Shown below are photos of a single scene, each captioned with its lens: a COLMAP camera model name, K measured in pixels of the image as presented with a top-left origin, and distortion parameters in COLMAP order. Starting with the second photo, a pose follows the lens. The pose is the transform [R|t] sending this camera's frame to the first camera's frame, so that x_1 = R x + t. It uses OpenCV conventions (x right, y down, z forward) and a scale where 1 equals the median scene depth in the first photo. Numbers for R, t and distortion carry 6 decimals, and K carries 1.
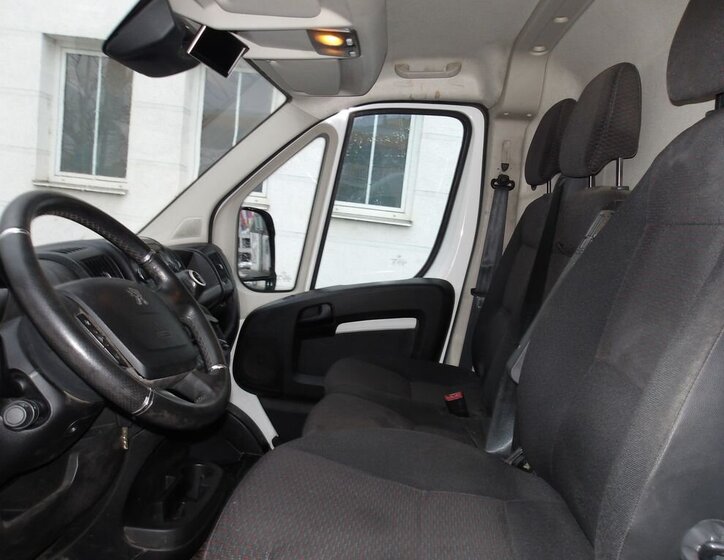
lens RADIAL K [[603.1, 0, 362.0], [0, 603.1, 280.0], [0, 0, 1]] dist [0.007277, -0.000316]
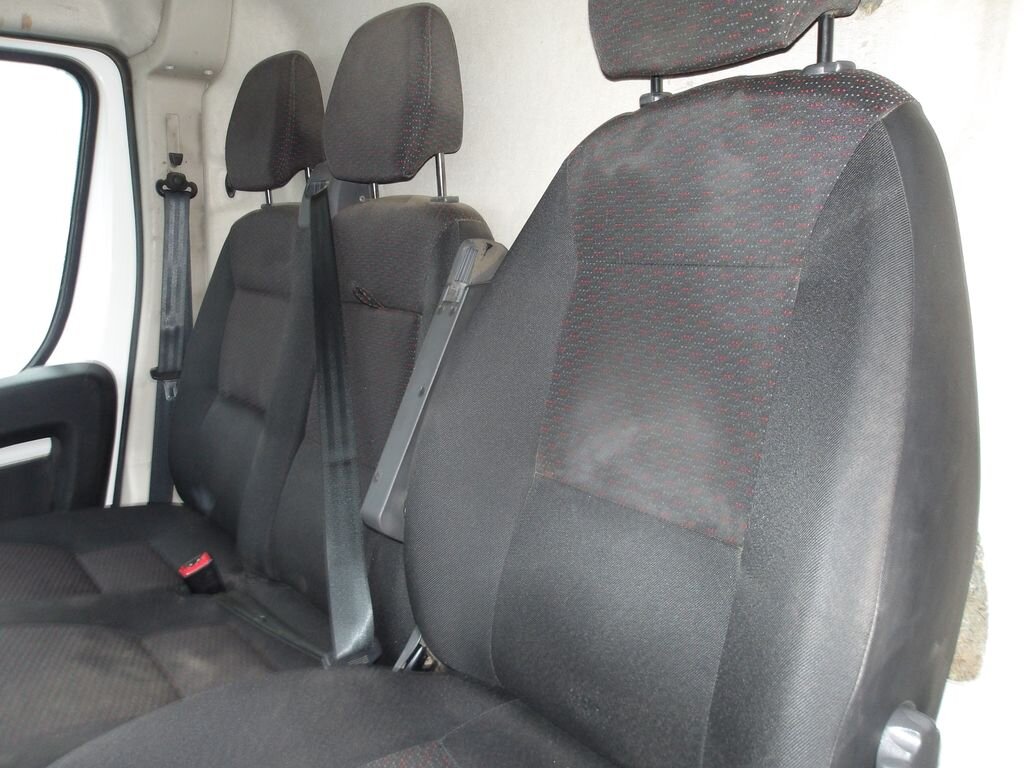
lens RADIAL K [[845.1, 0, 512.0], [0, 845.1, 384.0], [0, 0, 1]] dist [0.008237, 0.005479]
pose [[0.752756, -0.181070, 0.632907, -0.082844], [0.123746, 0.983210, 0.134110, -0.040718], [-0.646564, -0.022632, 0.762524, 0.143424]]
